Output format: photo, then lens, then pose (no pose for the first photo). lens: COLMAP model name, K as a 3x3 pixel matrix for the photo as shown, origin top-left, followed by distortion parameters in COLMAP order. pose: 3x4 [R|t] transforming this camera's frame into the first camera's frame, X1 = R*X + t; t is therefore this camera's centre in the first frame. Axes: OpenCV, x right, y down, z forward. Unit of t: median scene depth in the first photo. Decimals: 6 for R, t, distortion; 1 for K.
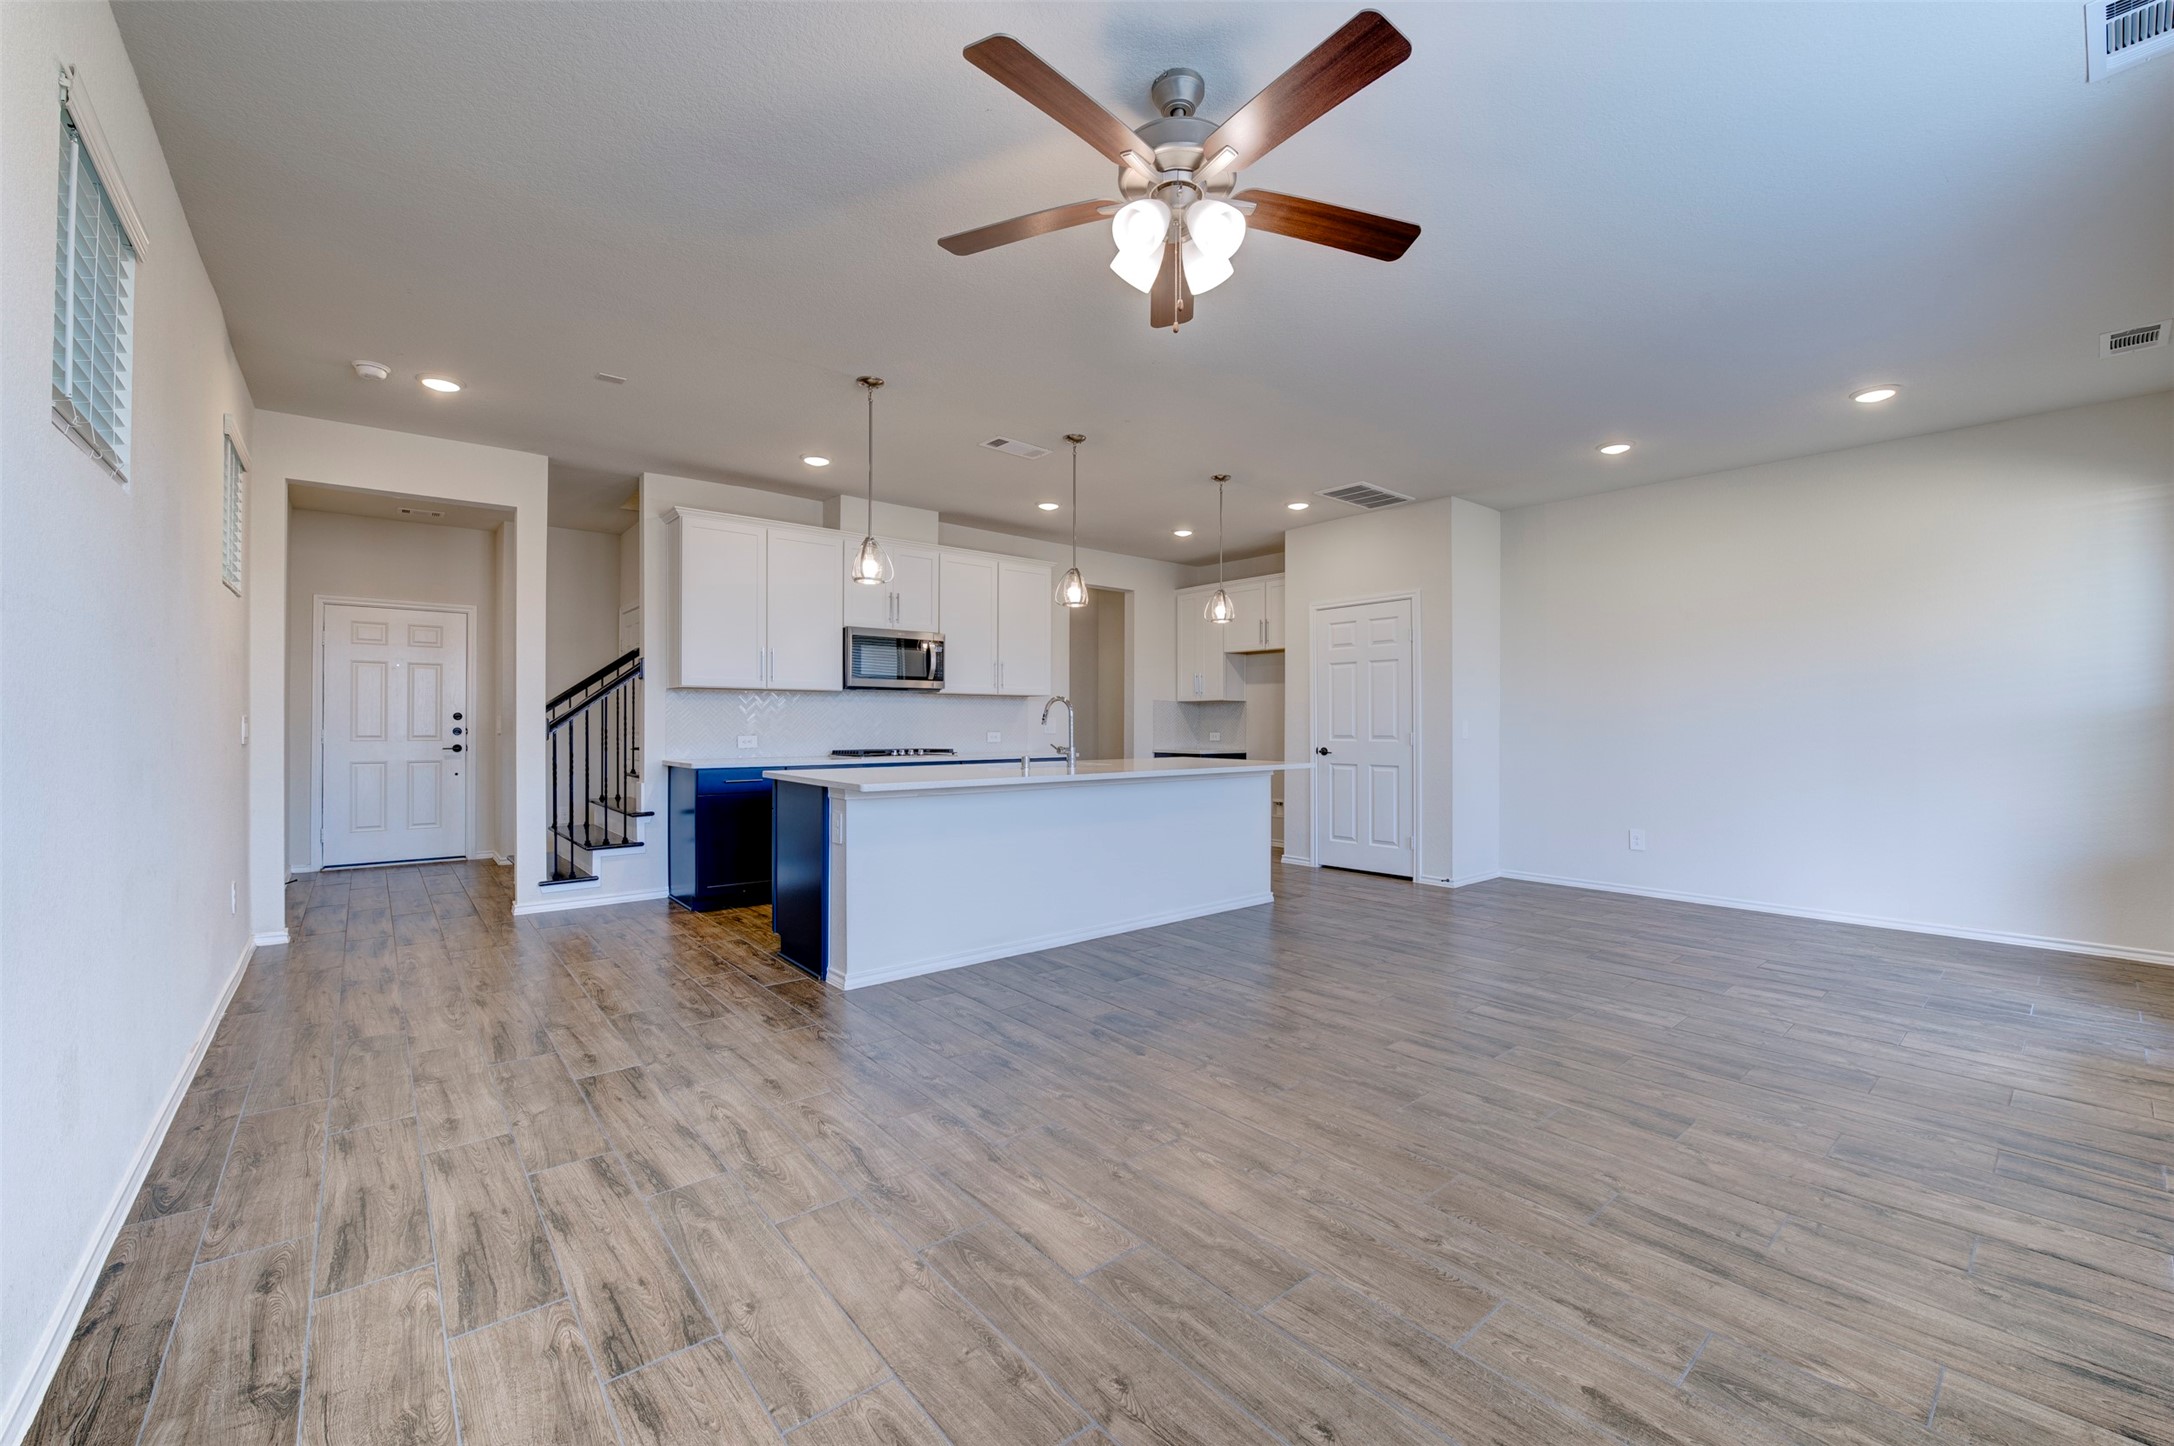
lens RADIAL K [[863.5, 0, 1093.5], [0, 863.5, 722.8], [0, 0, 1]] dist [-0.009925, -0.002383]
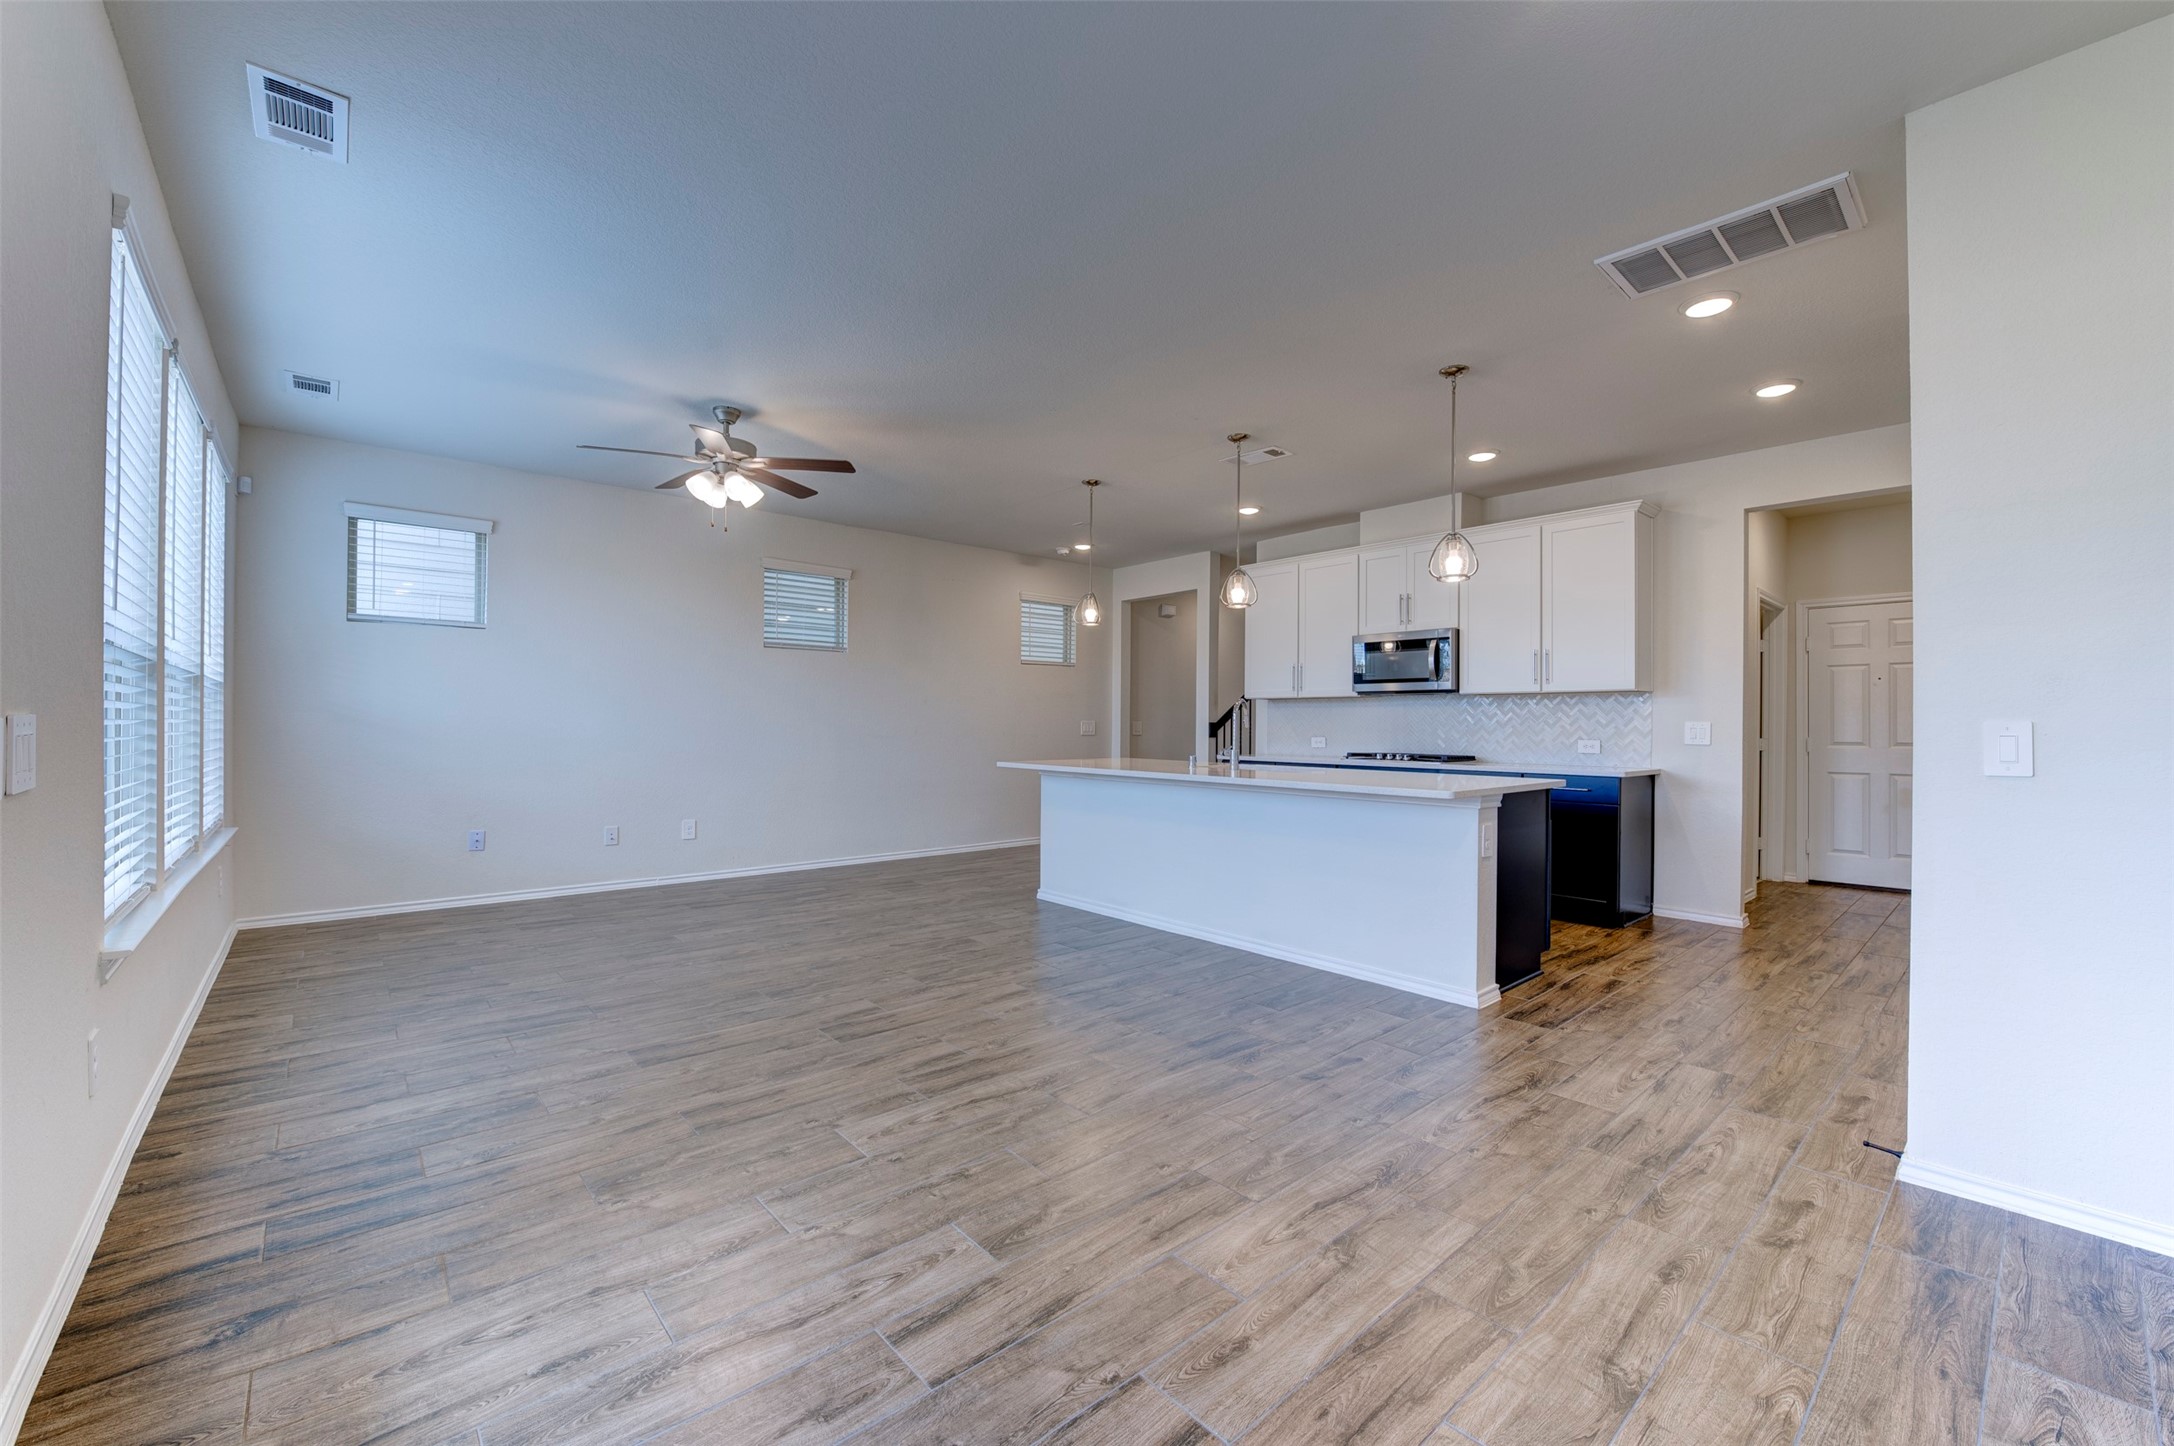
lens RADIAL K [[863.5, 0, 1093.5], [0, 863.5, 722.8], [0, 0, 1]] dist [-0.009925, -0.002383]
pose [[0.024501, -0.003922, -0.999692, 1.167107], [-0.007087, 0.999966, -0.004096, 0.002969], [0.999675, 0.007186, 0.024472, 0.983551]]
